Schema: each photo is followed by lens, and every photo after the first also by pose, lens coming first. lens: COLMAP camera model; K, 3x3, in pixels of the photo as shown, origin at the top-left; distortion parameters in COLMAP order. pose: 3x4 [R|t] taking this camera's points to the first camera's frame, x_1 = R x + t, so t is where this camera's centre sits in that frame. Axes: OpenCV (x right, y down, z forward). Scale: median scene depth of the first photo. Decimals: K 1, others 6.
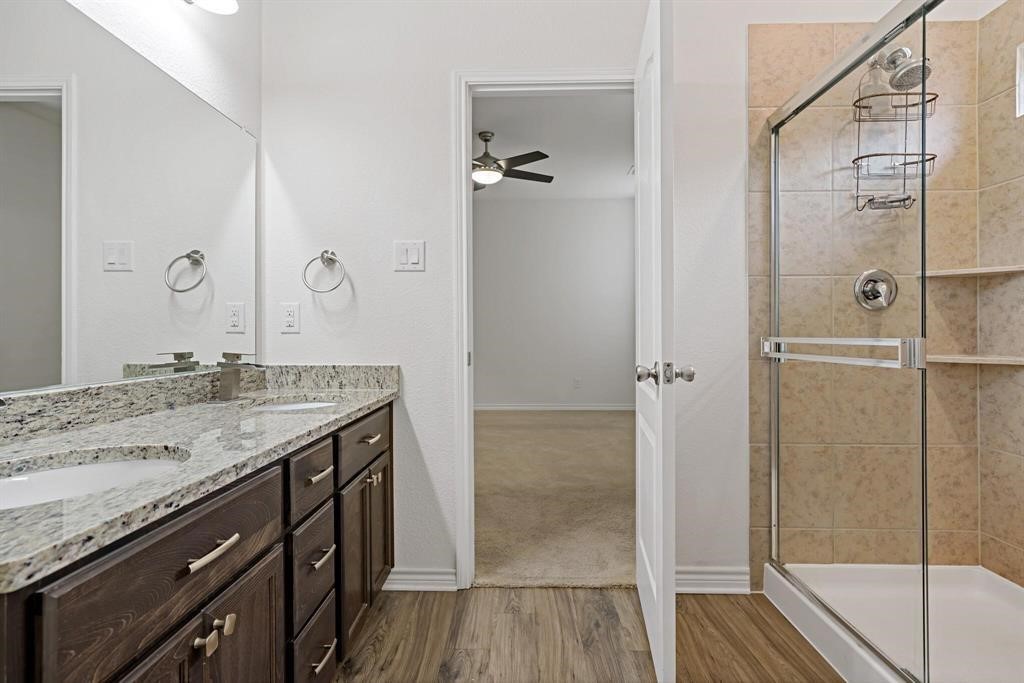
lens RADIAL K [[527.0, 0, 510.9], [0, 527.0, 336.1], [0, 0, 1]] dist [-0.001757, -0.000851]
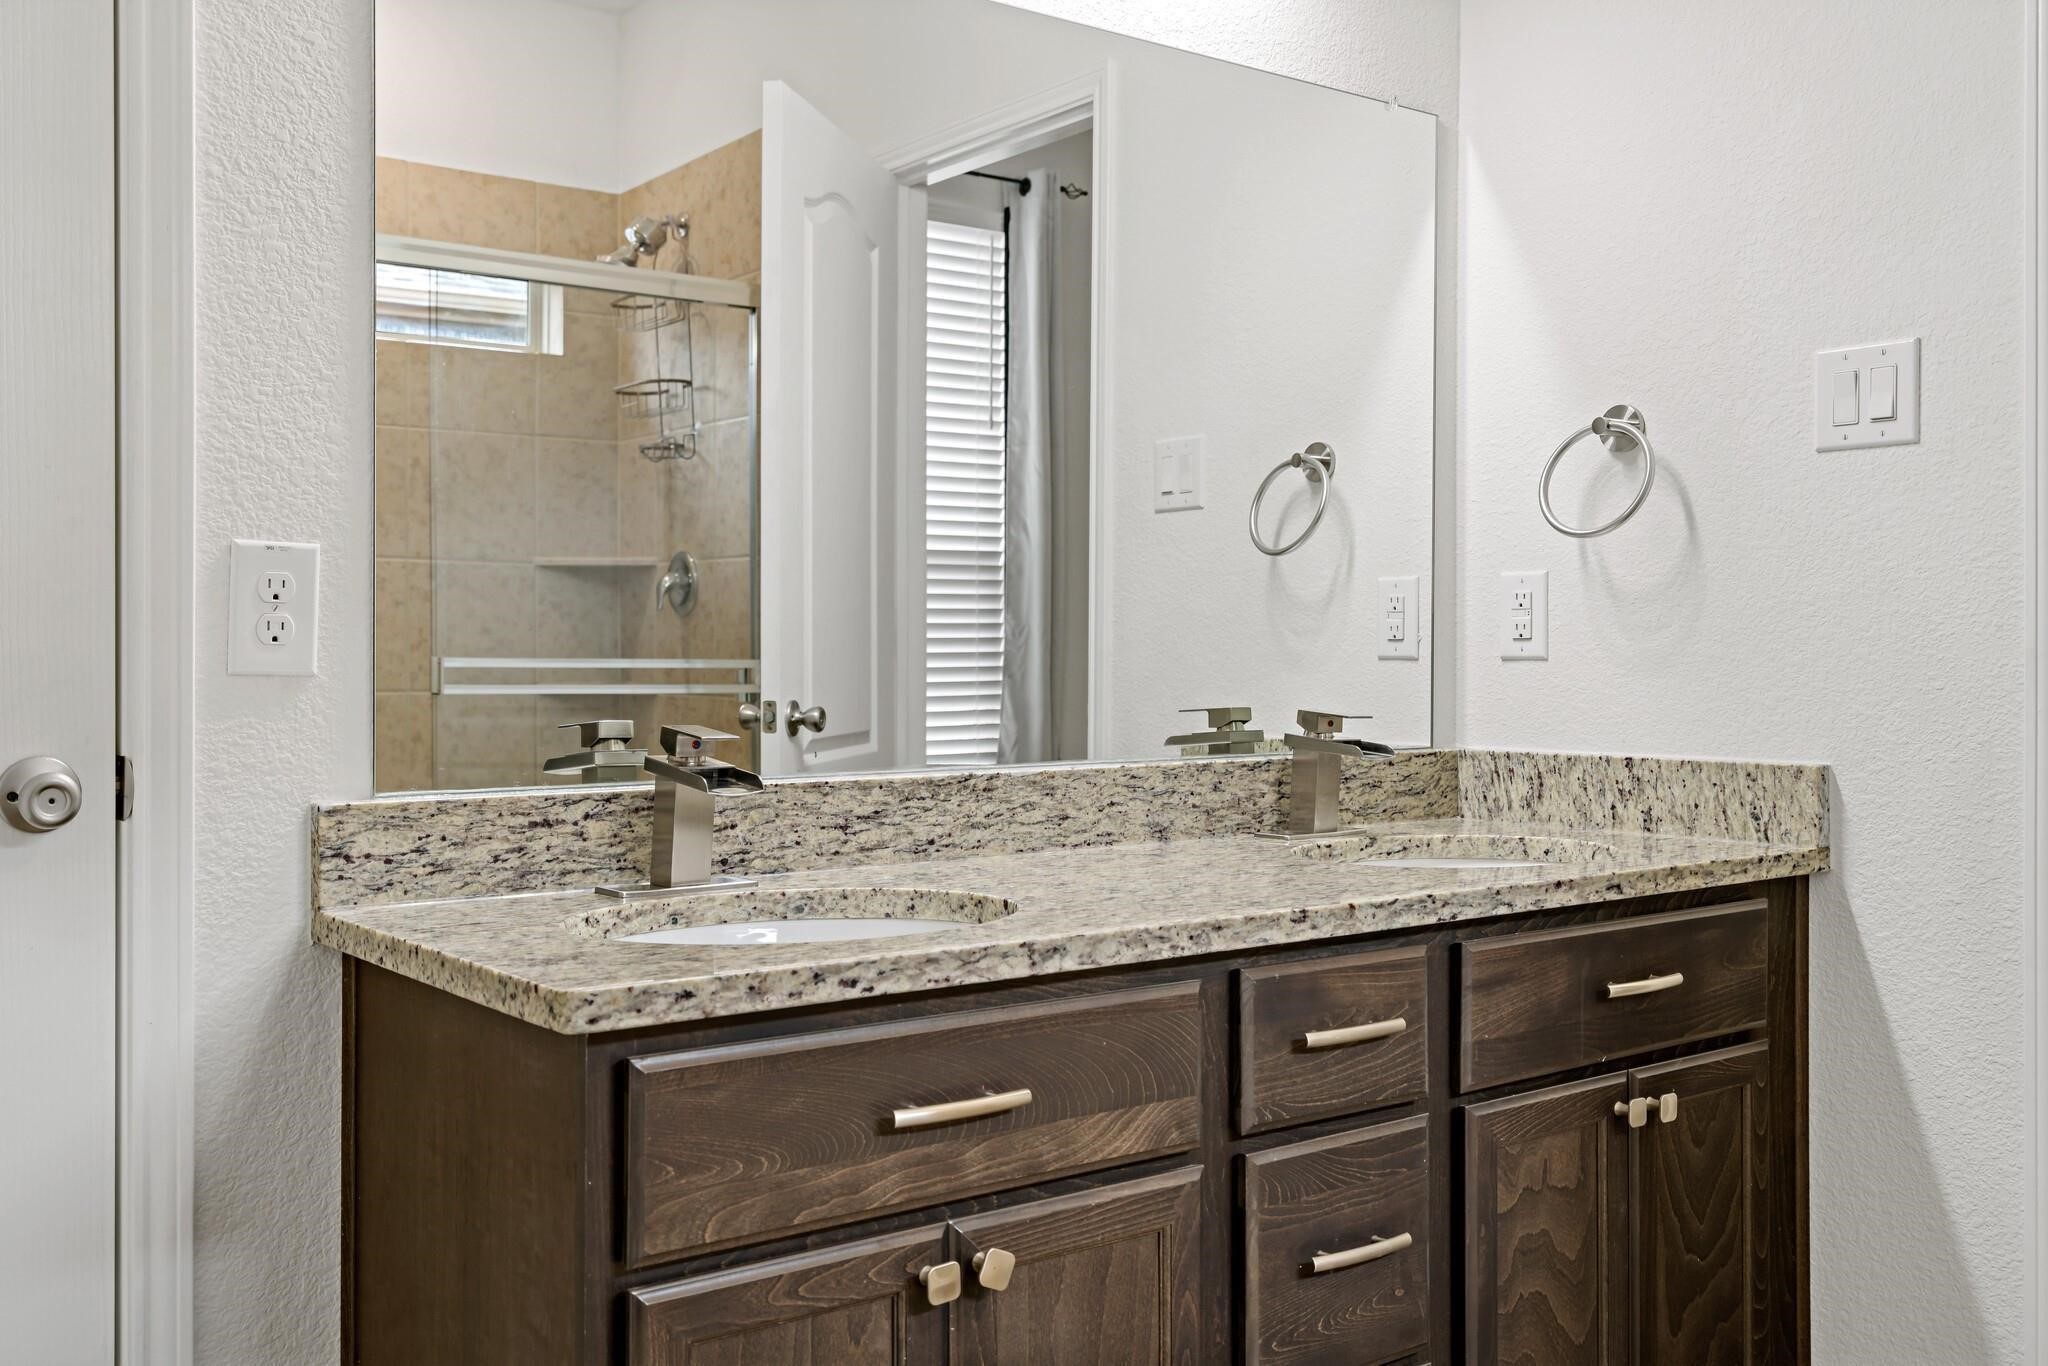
lens RADIAL K [[1903.8, 0, 1023.9], [0, 1903.8, 682.4], [0, 0, 1]] dist [-0.036614, 0.000000]
pose [[0.614750, 0.007499, -0.788686, 0.561001], [-0.001284, 0.999963, 0.008506, -0.001013], [0.788721, -0.004216, 0.614737, -0.027995]]
